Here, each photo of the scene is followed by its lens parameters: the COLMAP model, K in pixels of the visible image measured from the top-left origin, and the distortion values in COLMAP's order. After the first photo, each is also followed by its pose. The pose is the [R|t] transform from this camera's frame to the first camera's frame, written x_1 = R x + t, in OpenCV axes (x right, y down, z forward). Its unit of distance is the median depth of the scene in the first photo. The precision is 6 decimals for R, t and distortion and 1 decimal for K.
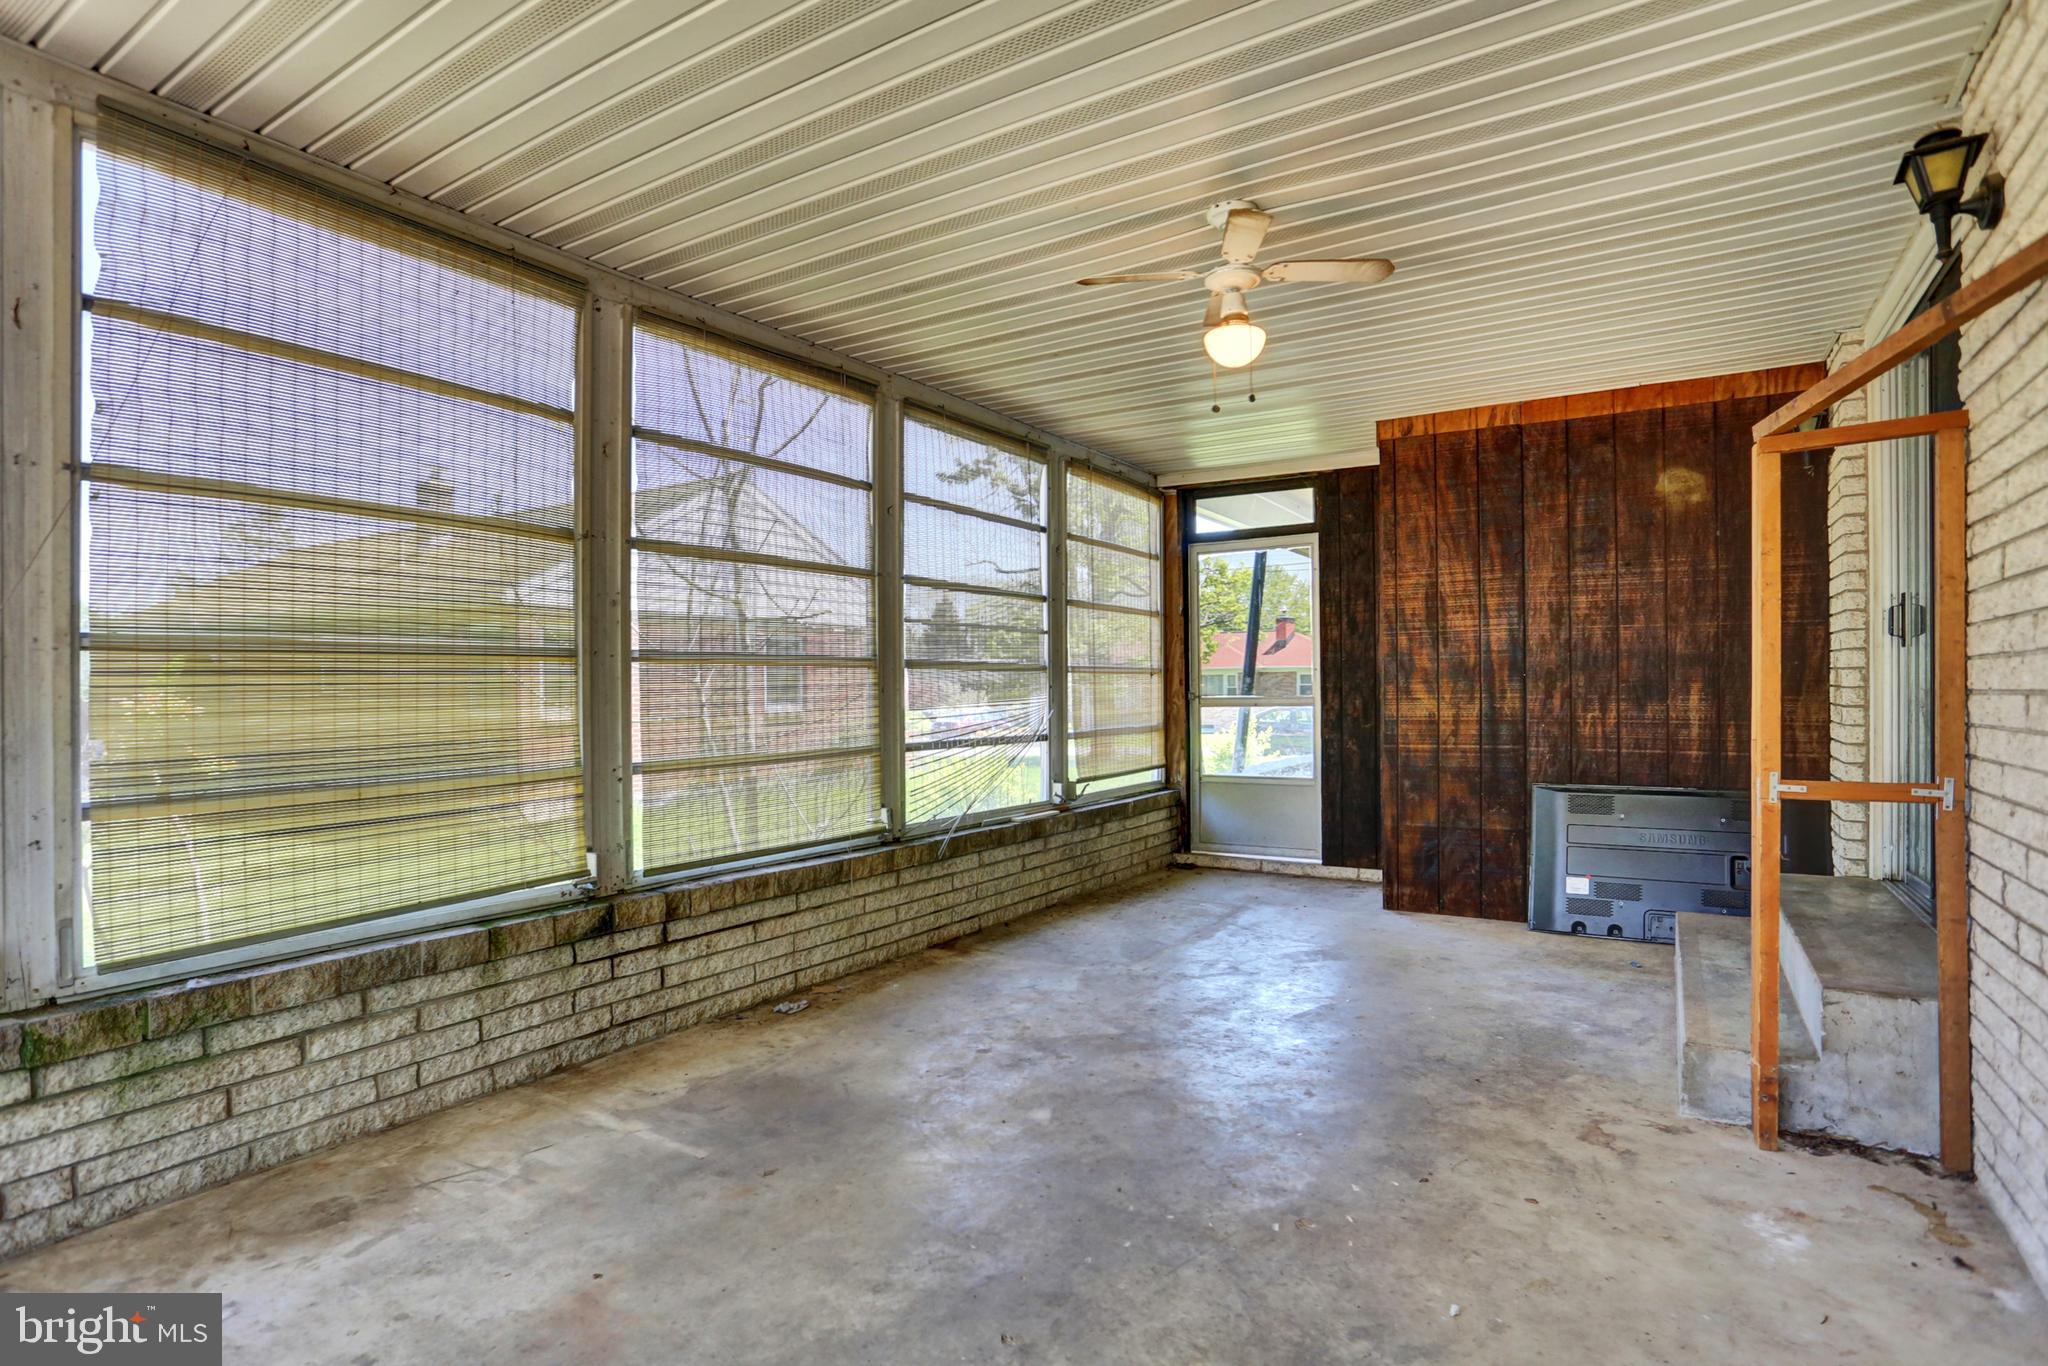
lens RADIAL K [[1043.1, 0, 1020.3], [0, 1043.1, 693.4], [0, 0, 1]] dist [-0.066983, 0.024950]
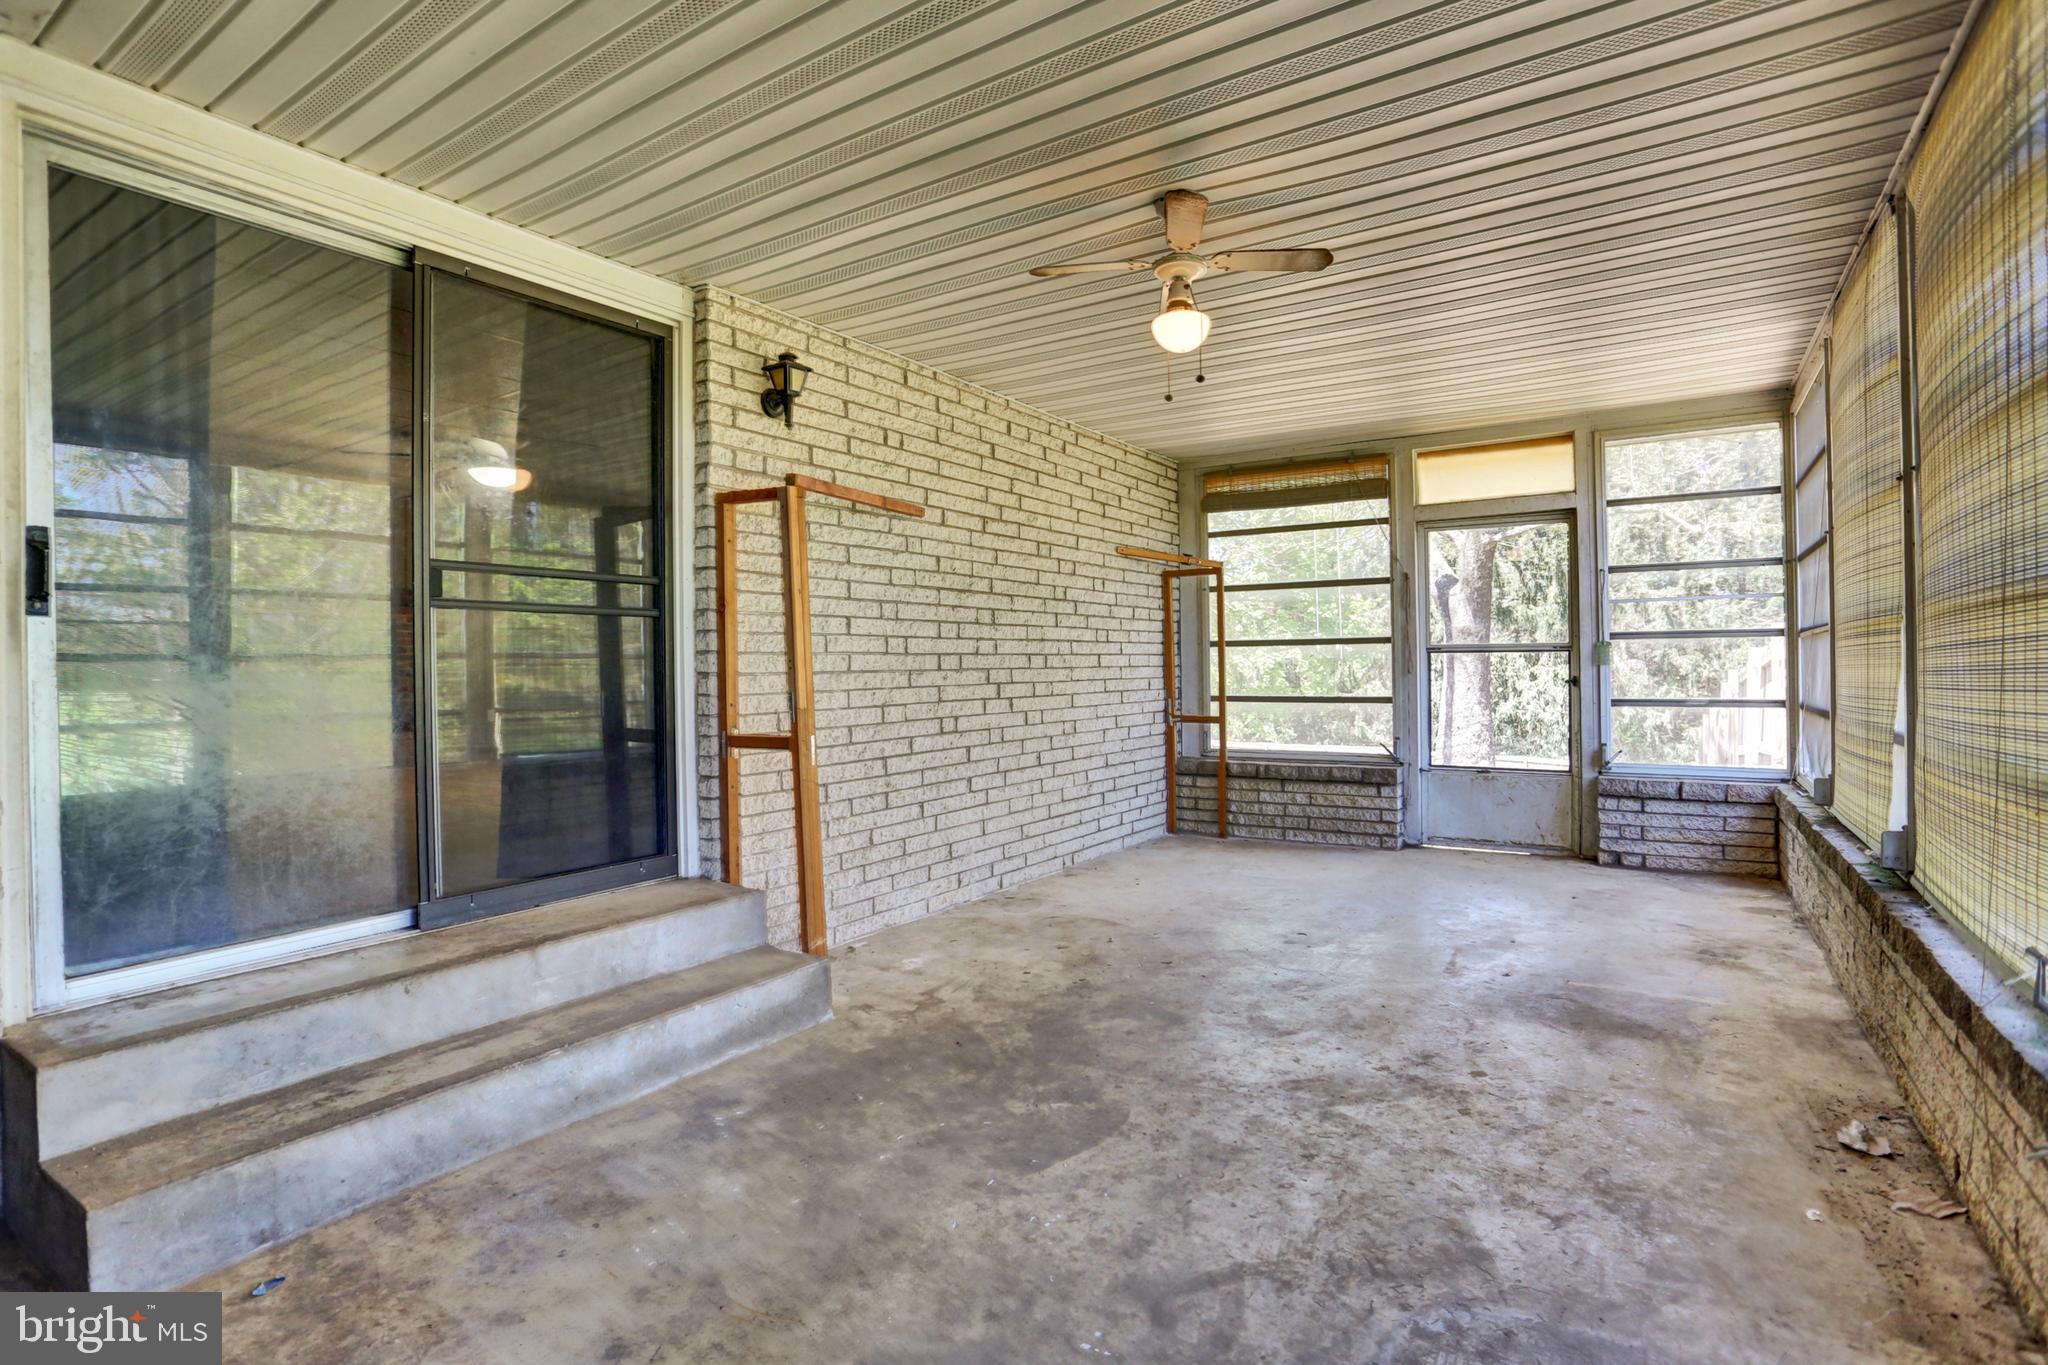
lens RADIAL K [[1043.1, 0, 1021.9], [0, 1043.1, 679.0], [0, 0, 1]] dist [-0.066983, 0.024950]
pose [[-0.999785, 0.019962, 0.005601, 0.326033], [0.020001, 0.999775, 0.007111, -0.000300], [-0.005458, 0.007222, -0.999959, 1.800785]]
